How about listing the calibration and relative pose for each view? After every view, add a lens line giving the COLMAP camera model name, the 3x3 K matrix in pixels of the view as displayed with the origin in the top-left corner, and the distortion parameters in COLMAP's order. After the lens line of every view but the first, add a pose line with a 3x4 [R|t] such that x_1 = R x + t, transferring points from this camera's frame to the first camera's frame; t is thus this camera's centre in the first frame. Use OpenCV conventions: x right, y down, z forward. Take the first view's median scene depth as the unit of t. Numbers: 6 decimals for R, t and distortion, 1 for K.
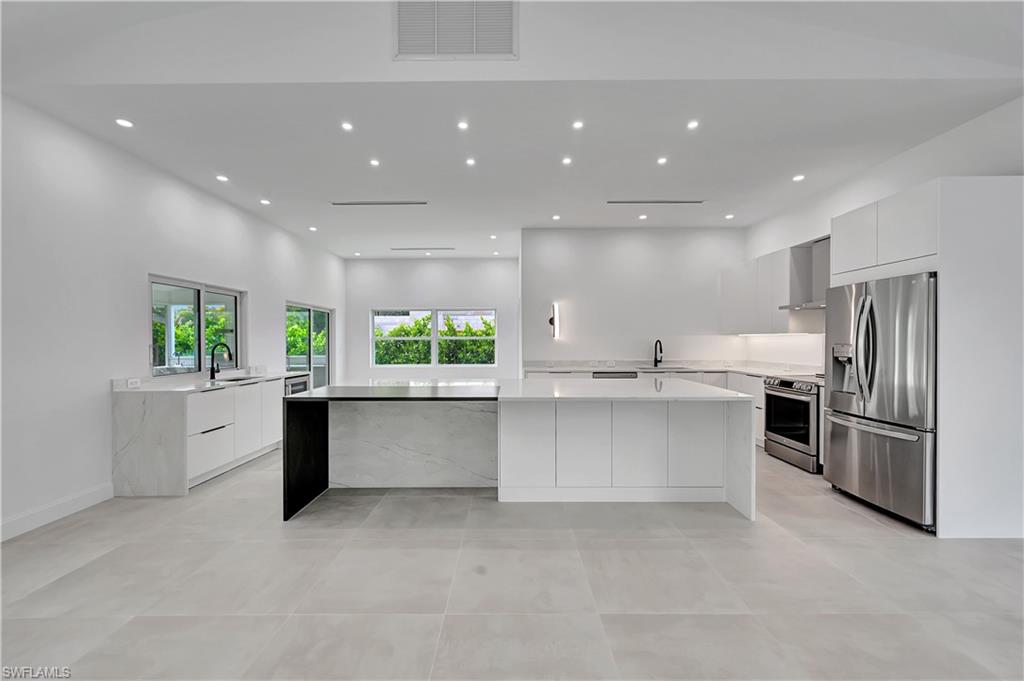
lens RADIAL K [[408.8, 0, 510.6], [0, 408.8, 345.6], [0, 0, 1]] dist [-0.000020, 0.000590]
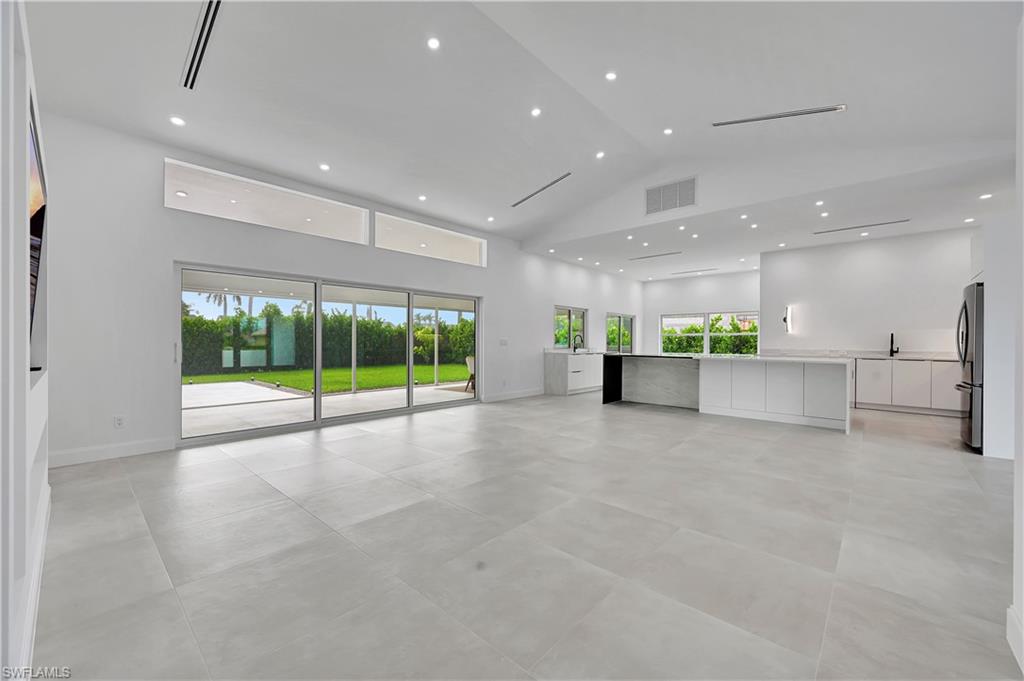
lens RADIAL K [[408.8, 0, 513.8], [0, 408.8, 337.8], [0, 0, 1]] dist [-0.000020, 0.000590]
pose [[0.742469, 0.003035, -0.669873, 0.447022], [-0.018513, 0.999701, -0.015991, 0.049508], [0.669624, 0.024274, 0.742303, -0.768509]]
